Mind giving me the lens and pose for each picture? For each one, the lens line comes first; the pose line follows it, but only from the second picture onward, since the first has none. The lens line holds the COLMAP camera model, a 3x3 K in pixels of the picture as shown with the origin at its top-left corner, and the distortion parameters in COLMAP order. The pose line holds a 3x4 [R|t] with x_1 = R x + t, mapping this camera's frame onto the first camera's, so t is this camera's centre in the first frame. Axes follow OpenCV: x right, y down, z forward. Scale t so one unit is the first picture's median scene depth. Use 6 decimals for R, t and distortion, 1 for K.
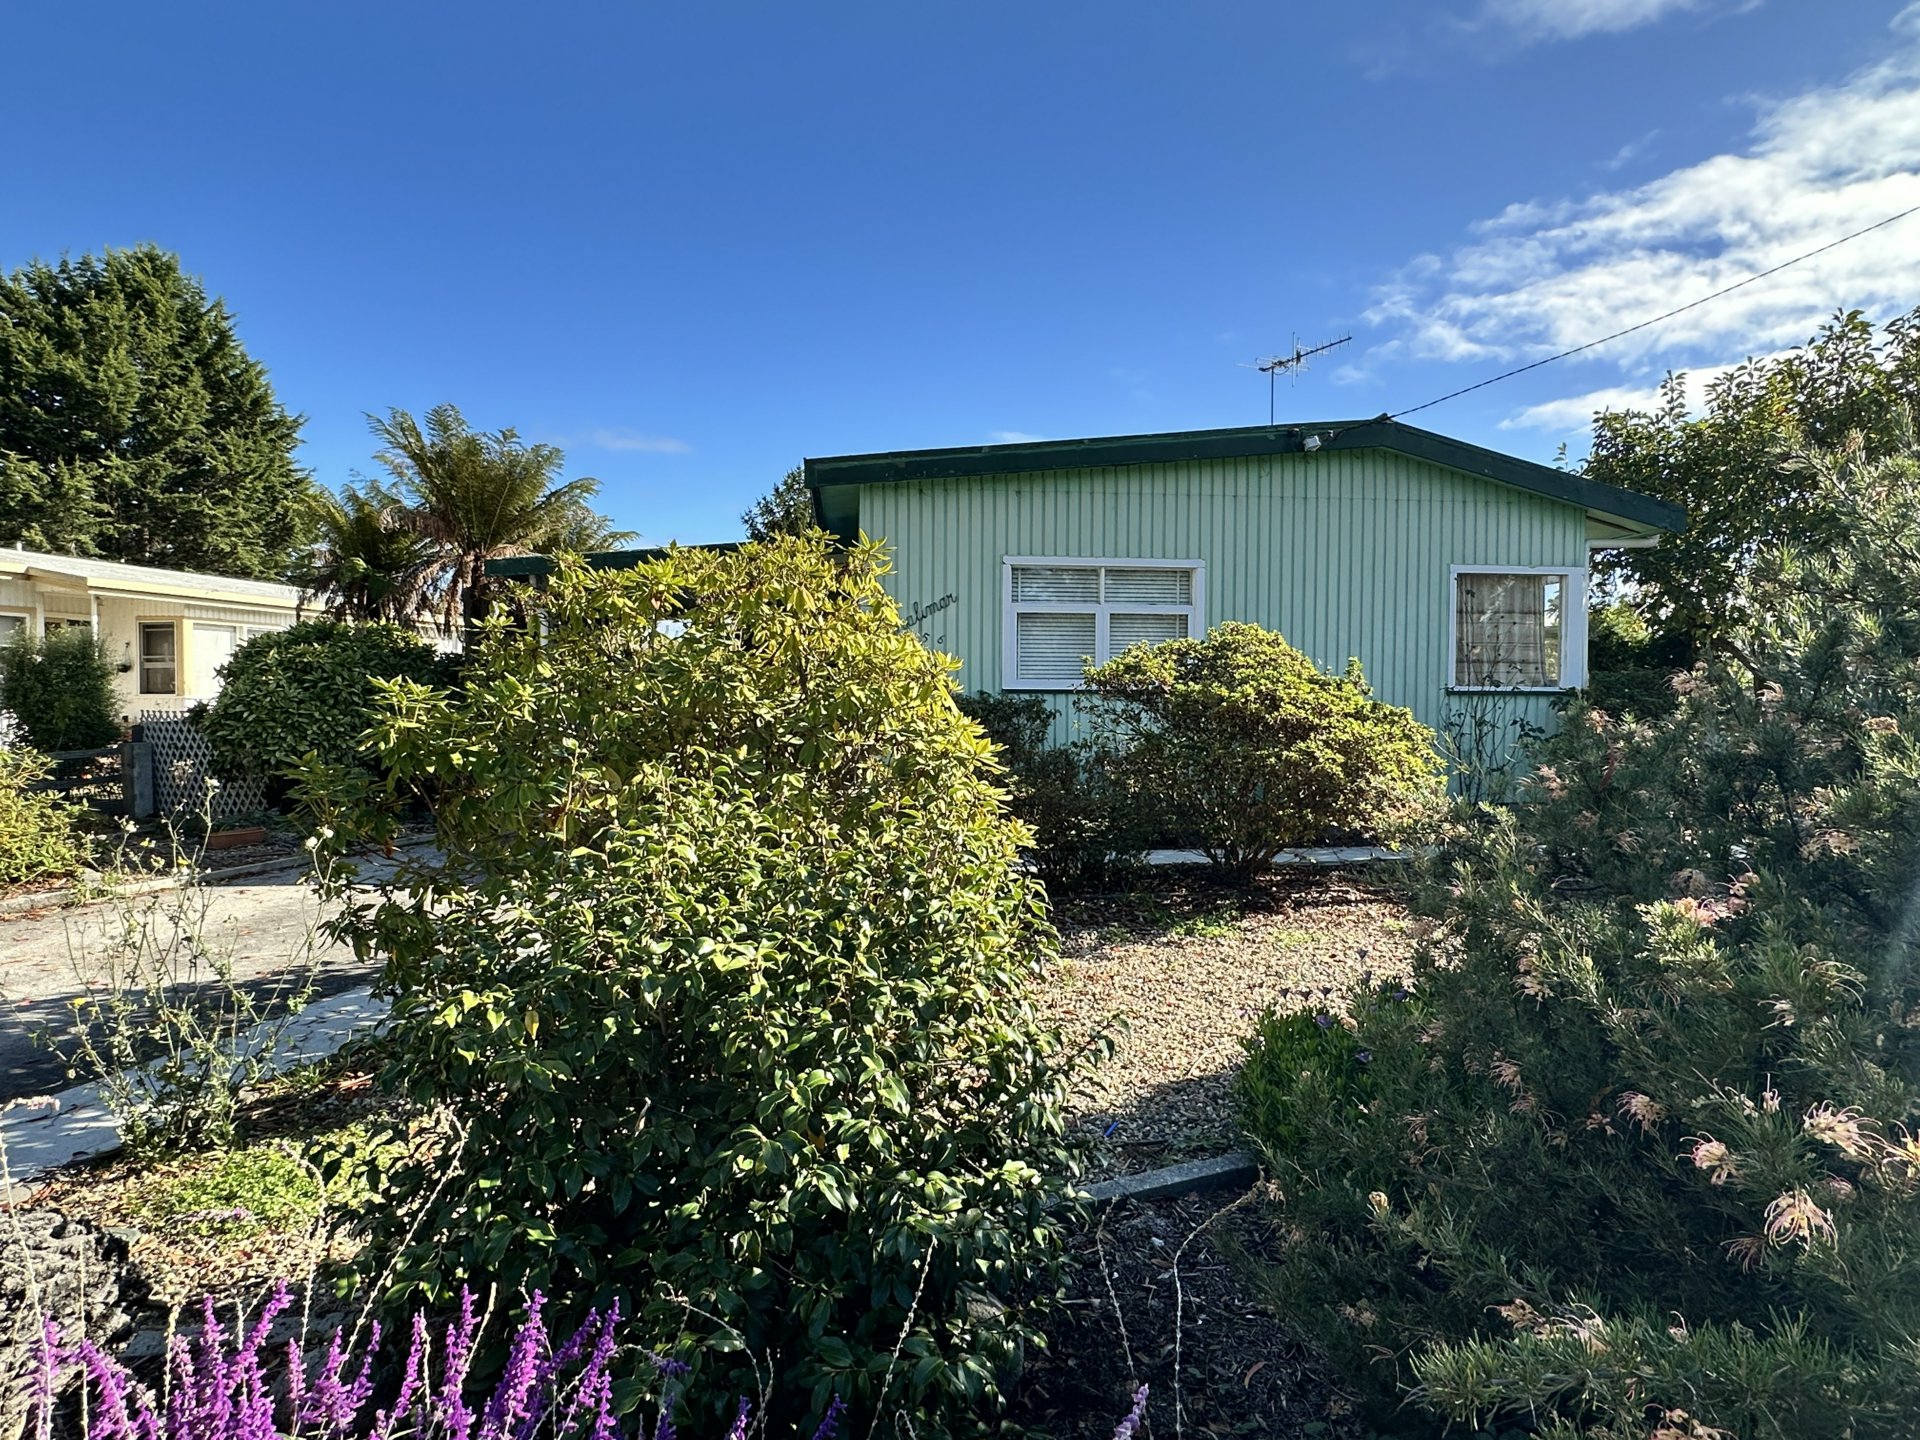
lens RADIAL K [[1116.8, 0, 950.1], [0, 1116.8, 726.4], [0, 0, 1]] dist [-0.001249, 0.004371]
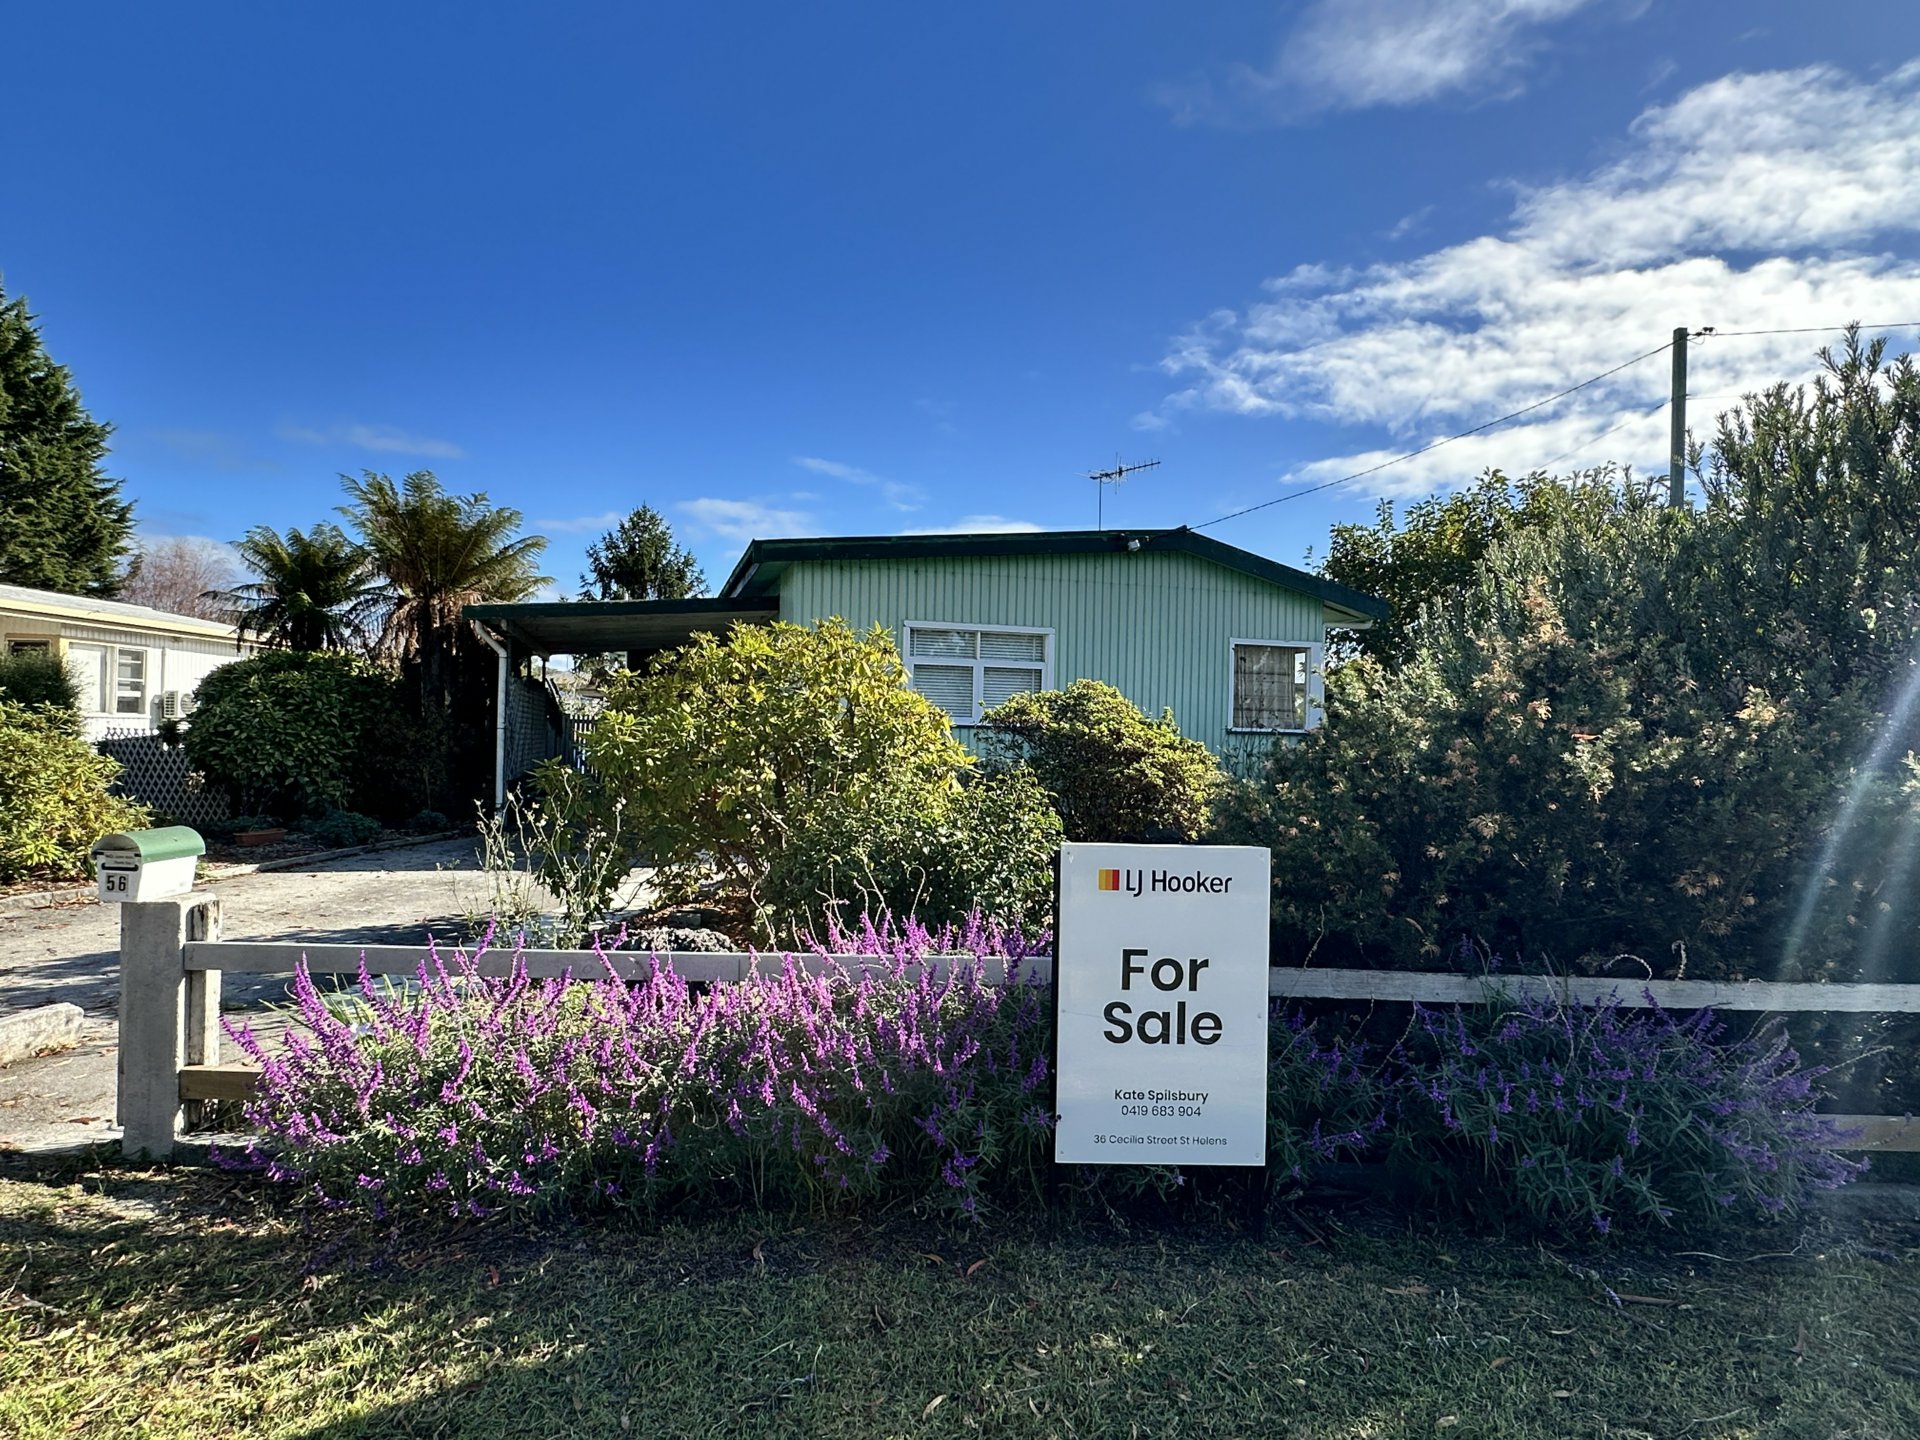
lens RADIAL K [[1116.8, 0, 951.5], [0, 1116.8, 728.8], [0, 0, 1]] dist [-0.001249, 0.004371]
pose [[0.983618, 0.018213, 0.179343, -0.112591], [-0.013439, 0.999523, -0.027798, 0.006874], [-0.179764, 0.024932, 0.983394, -0.241996]]
